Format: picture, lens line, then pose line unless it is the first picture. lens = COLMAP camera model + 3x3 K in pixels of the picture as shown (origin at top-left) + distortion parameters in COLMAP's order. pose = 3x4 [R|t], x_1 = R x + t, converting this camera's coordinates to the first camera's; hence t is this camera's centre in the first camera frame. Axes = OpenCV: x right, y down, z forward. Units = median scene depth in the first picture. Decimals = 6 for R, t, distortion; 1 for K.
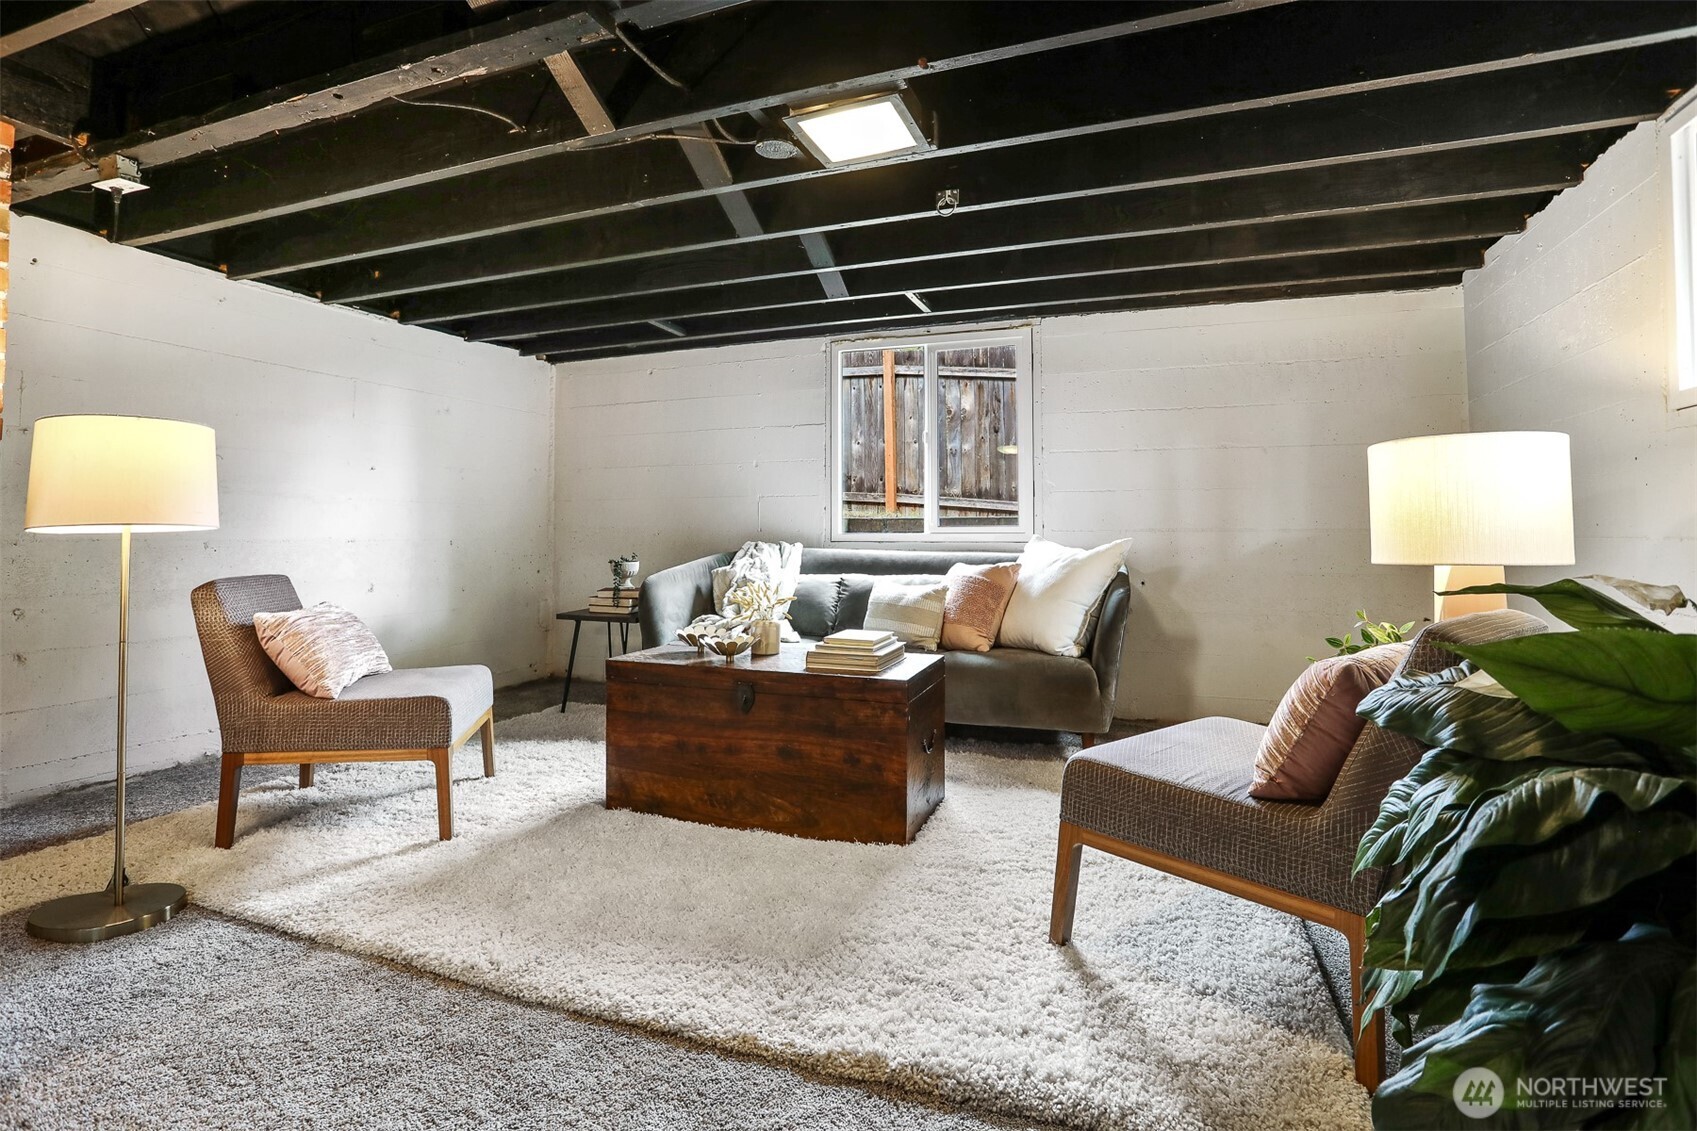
lens RADIAL K [[871.1, 0, 809.4], [0, 871.1, 539.3], [0, 0, 1]] dist [-0.051666, 0.031089]
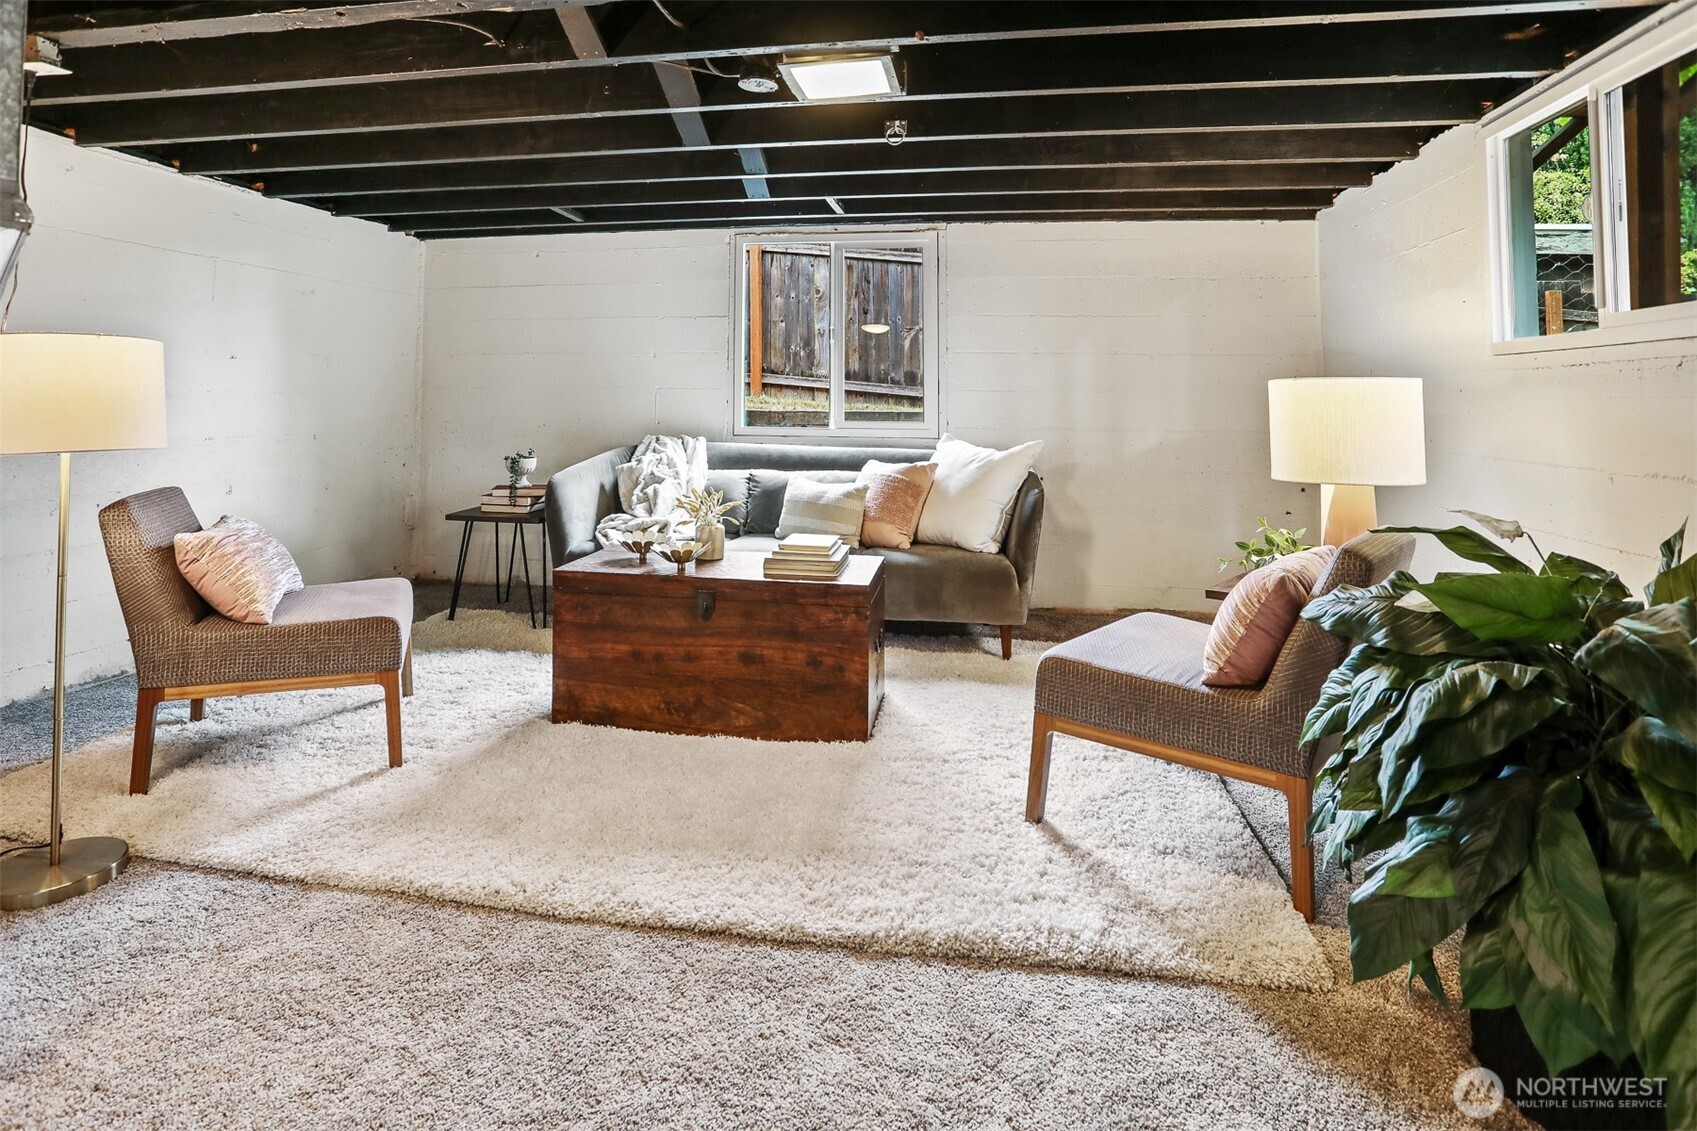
lens RADIAL K [[906.4, 0, 844.1], [0, 906.4, 407.1], [0, 0, 1]] dist [-0.024748, 0.010933]
pose [[0.981113, 0.006852, 0.193315, -0.137448], [-0.004248, 0.999895, -0.013881, -0.042250], [-0.193390, 0.012798, 0.981039, -0.090291]]
